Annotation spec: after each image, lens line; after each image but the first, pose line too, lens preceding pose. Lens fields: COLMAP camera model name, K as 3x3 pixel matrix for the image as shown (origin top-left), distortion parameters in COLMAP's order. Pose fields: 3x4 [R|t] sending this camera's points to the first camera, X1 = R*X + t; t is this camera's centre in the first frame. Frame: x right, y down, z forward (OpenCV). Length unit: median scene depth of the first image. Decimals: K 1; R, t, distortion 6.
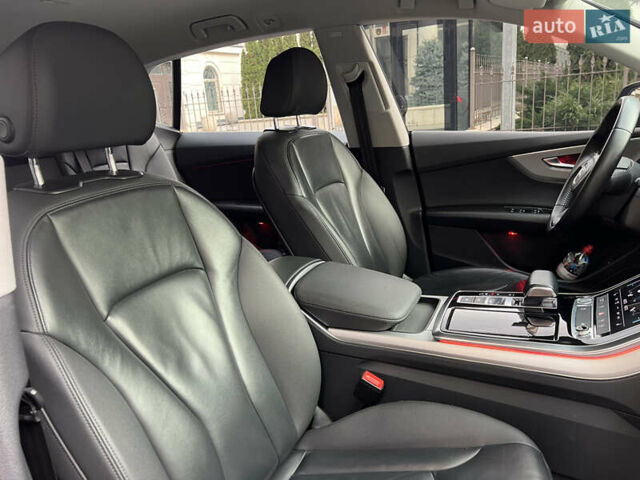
lens RADIAL K [[480.7, 0, 318.0], [0, 480.7, 240.7], [0, 0, 1]] dist [0.052393, -0.062421]
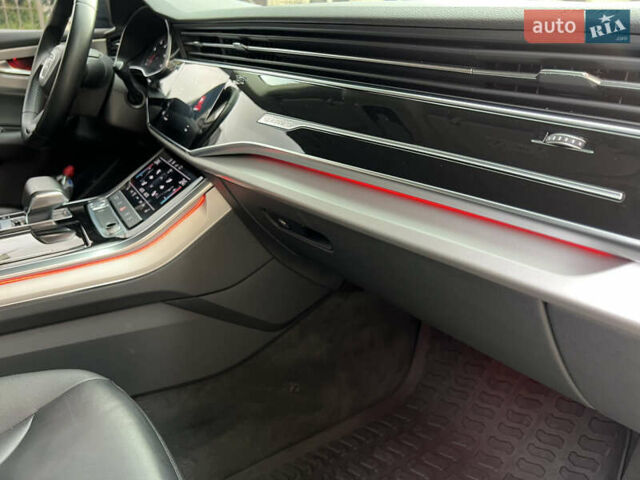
lens RADIAL K [[487.3, 0, 317.3], [0, 487.3, 245.0], [0, 0, 1]] dist [0.003769, -0.002378]
pose [[0.508804, -0.238109, 0.827298, 0.012115], [0.163761, 0.970212, 0.178525, 0.099218], [-0.845163, 0.044645, 0.532641, 0.202645]]
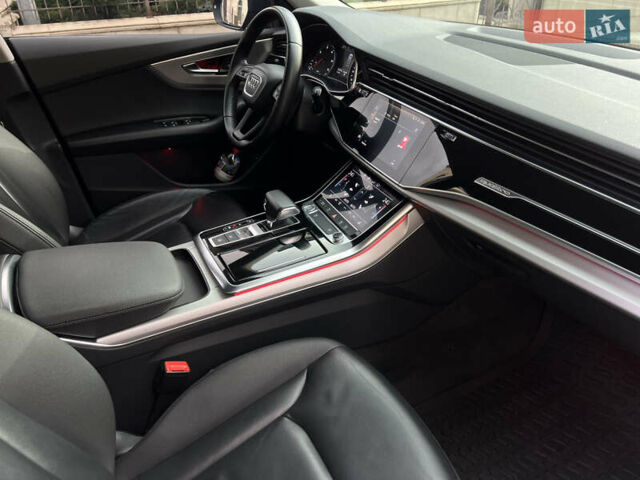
lens RADIAL K [[480.7, 0, 318.0], [0, 480.7, 240.7], [0, 0, 1]] dist [0.052393, -0.062421]
pose [[0.611036, -0.350938, 0.709561, -0.257036], [0.175341, 0.934097, 0.310995, -0.144191], [-0.771939, -0.065614, 0.632301, 0.249491]]
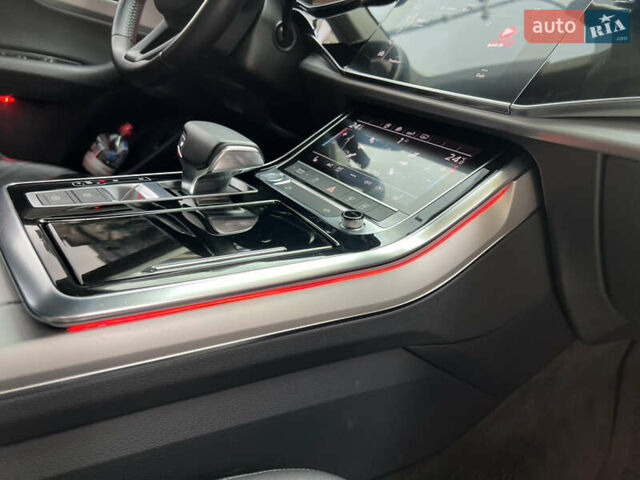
lens RADIAL K [[487.3, 0, 317.3], [0, 487.3, 245.0], [0, 0, 1]] dist [0.003769, -0.002378]
pose [[0.450670, -0.173167, 0.875734, 0.063619], [0.033220, 0.983579, 0.177396, 0.098764], [-0.892072, -0.050855, 0.449022, 0.661493]]
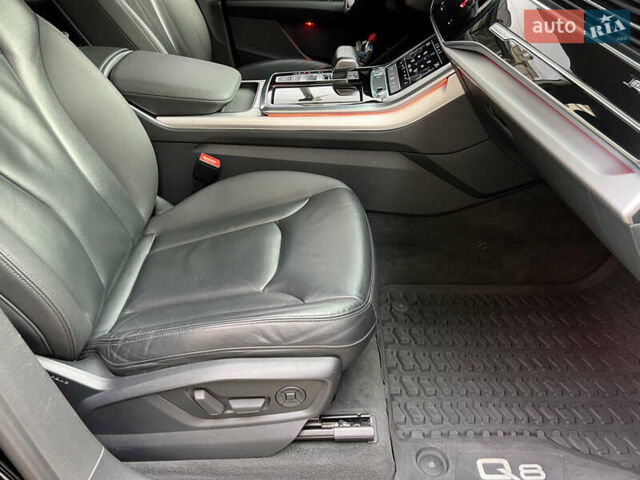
lens RADIAL K [[480.7, 0, 318.0], [0, 480.7, 240.7], [0, 0, 1]] dist [0.052393, -0.062421]
pose [[0.906537, -0.185404, 0.379231, -0.101825], [0.041106, 0.932886, 0.357820, 0.077059], [-0.420121, -0.308788, 0.853316, -0.065831]]
